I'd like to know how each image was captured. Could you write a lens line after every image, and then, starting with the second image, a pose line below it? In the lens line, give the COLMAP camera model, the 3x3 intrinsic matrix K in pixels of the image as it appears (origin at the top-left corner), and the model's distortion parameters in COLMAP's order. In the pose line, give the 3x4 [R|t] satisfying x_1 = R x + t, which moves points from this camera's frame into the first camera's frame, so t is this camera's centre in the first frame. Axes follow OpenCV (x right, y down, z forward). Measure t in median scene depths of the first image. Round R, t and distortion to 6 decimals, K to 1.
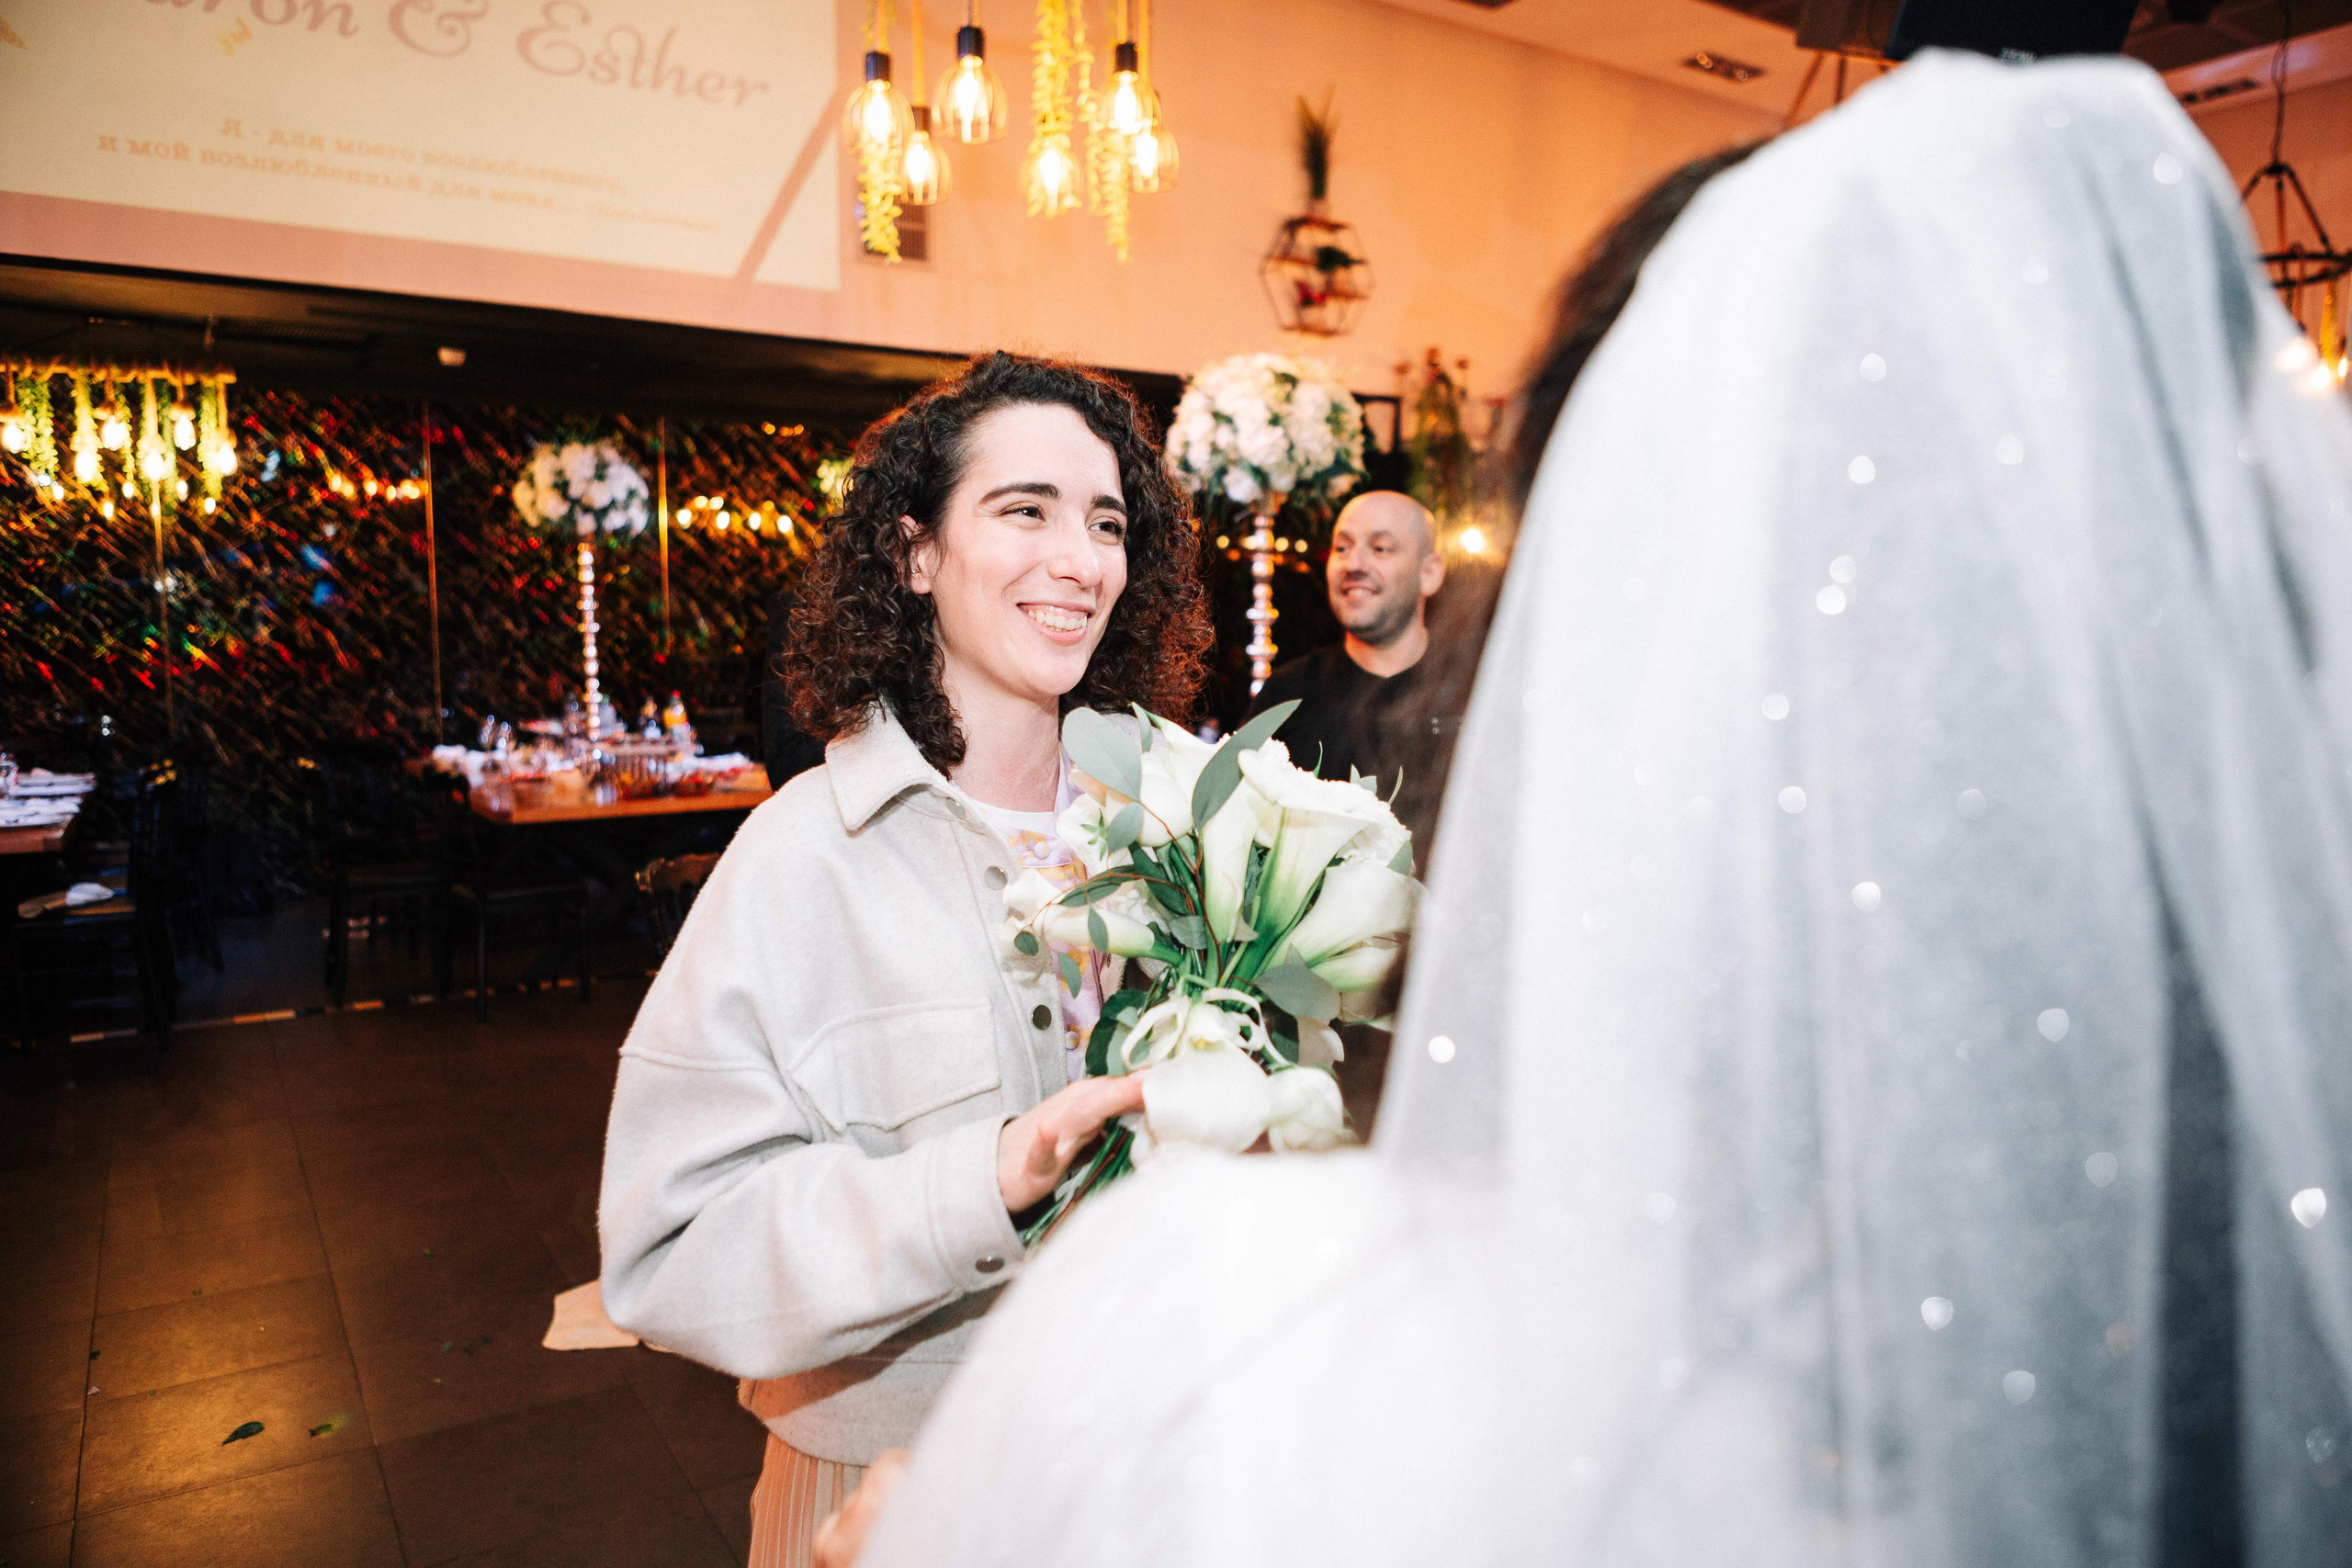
lens RADIAL K [[1580.3, 0, 1176.0], [0, 1580.3, 784.0], [0, 0, 1]] dist [-0.009435, -0.000249]
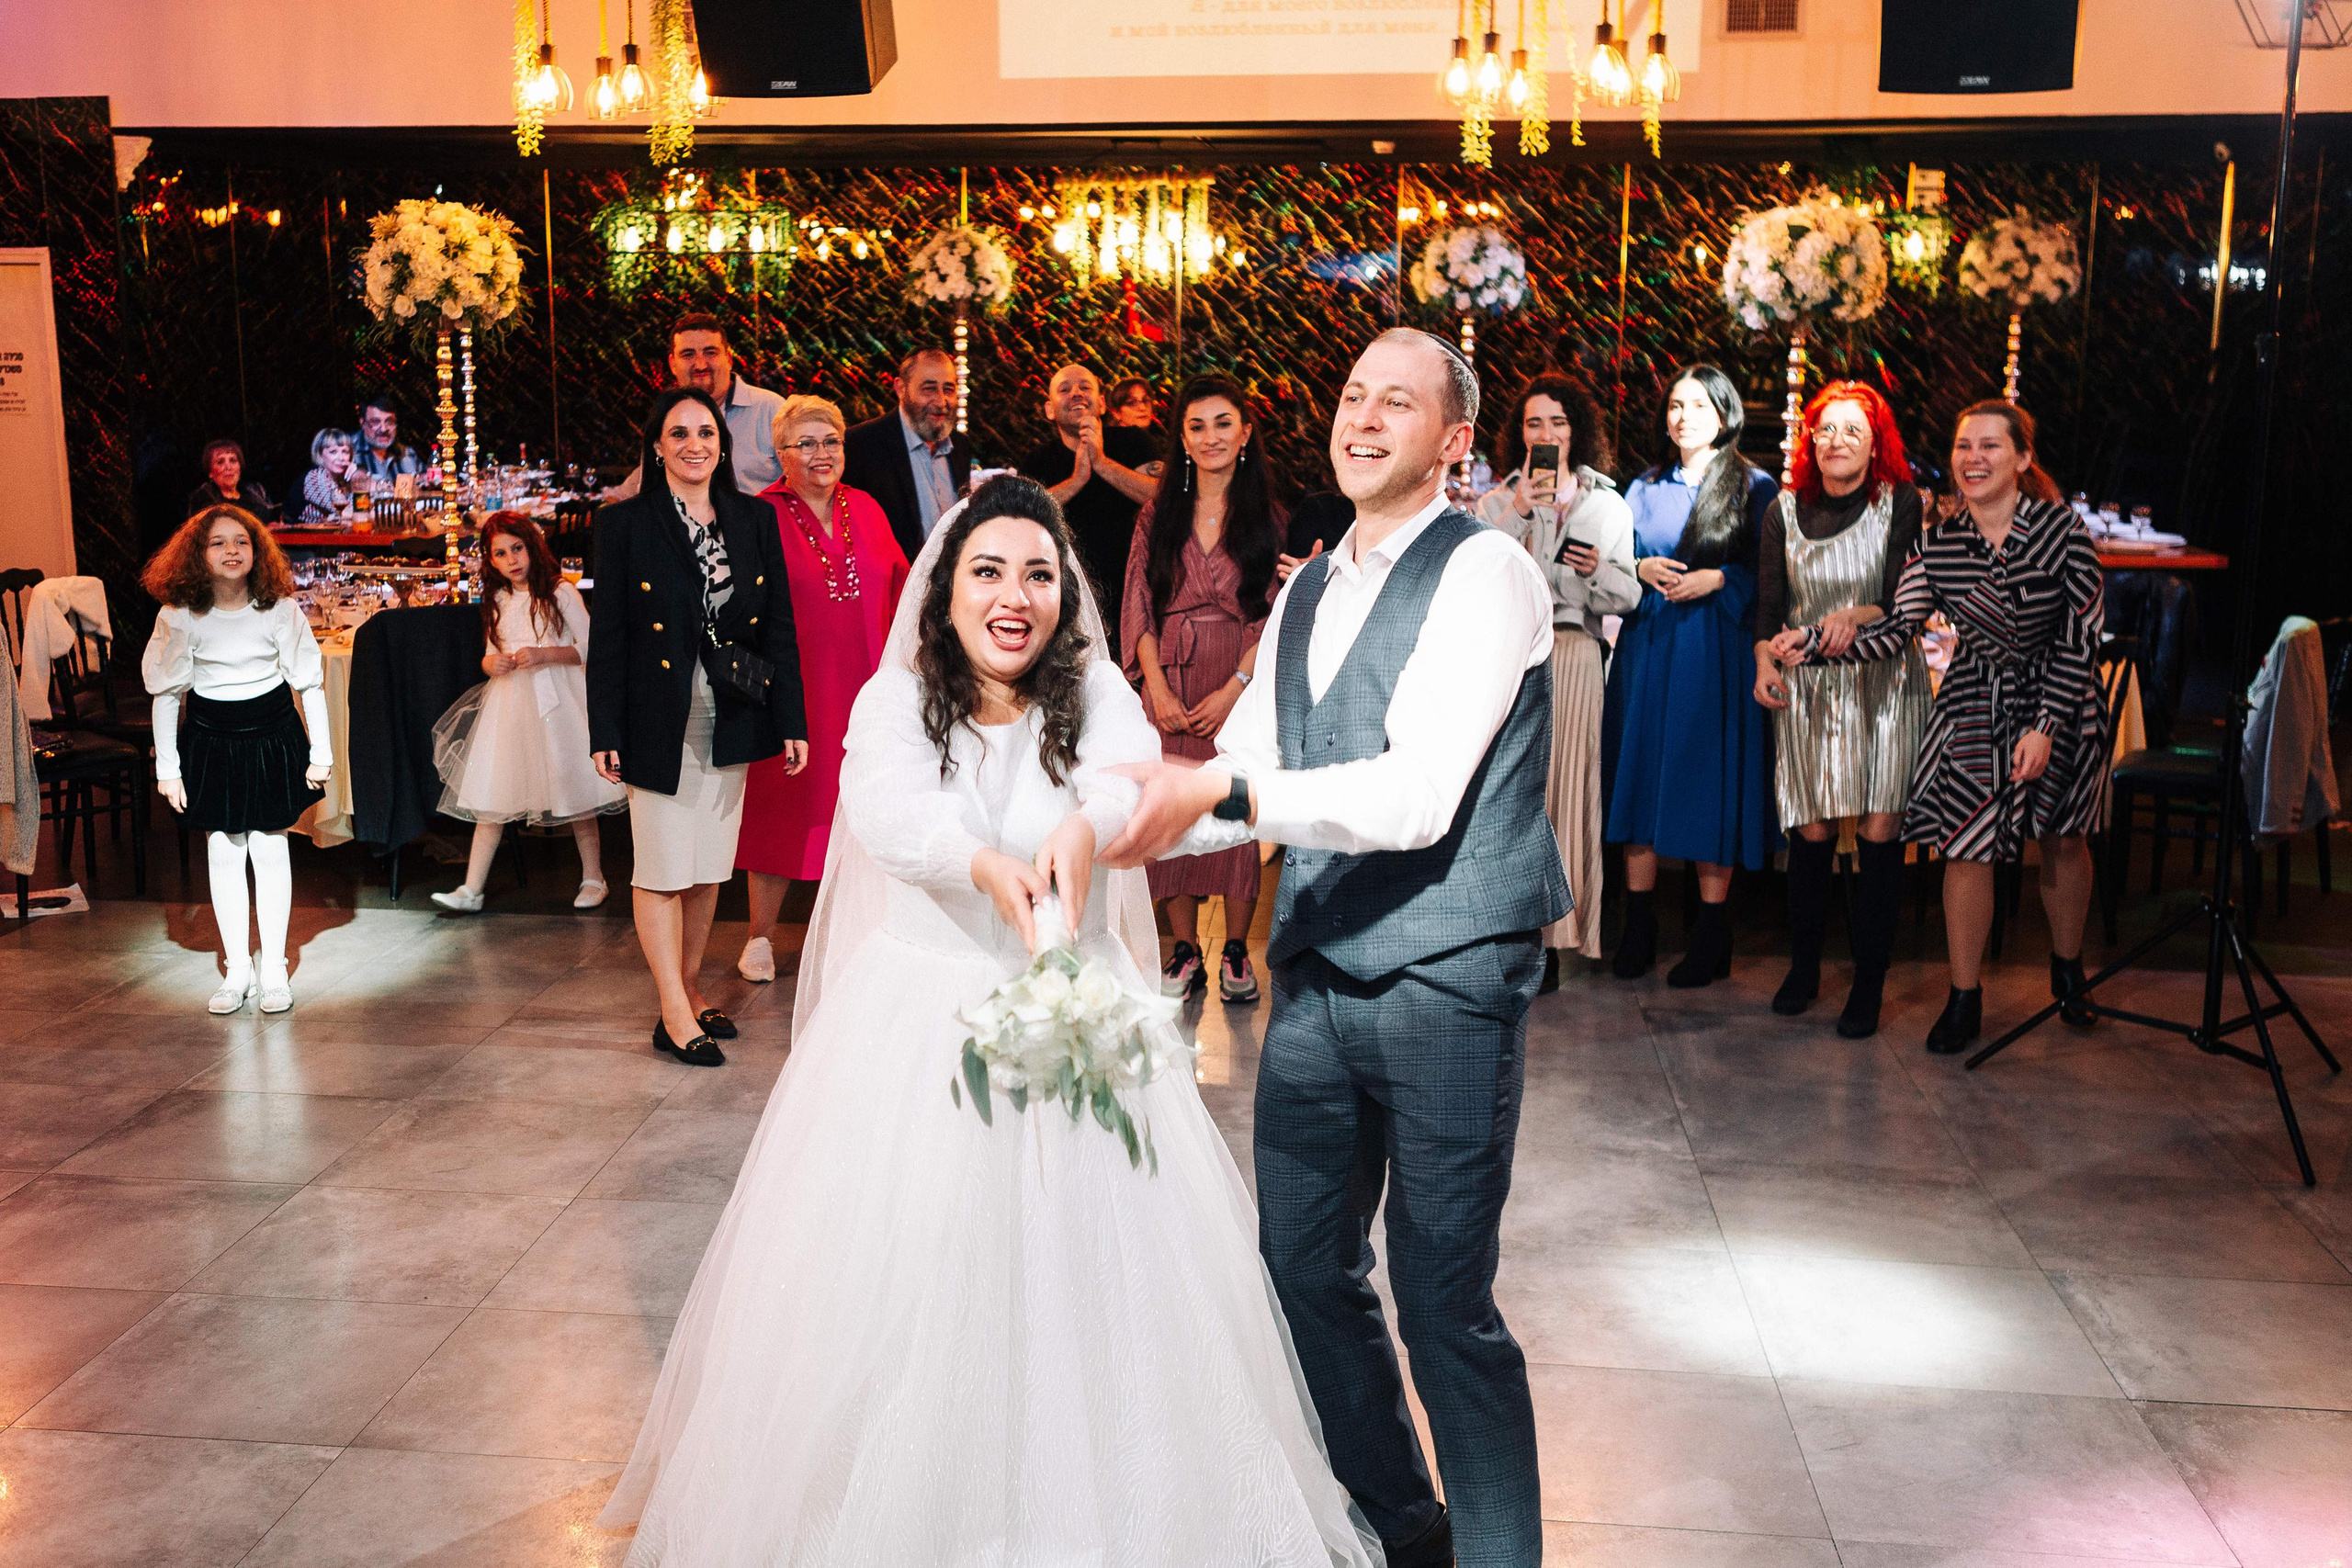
lens RADIAL K [[2643.4, 0, 1017.2], [0, 2643.4, 788.1], [0, 0, 1]] dist [0.021428, 0.023876]
pose [[0.755597, 0.118080, -0.644306, 0.661803], [-0.066402, 0.992359, 0.103996, 0.003584], [0.651663, -0.035796, 0.757664, -0.664604]]
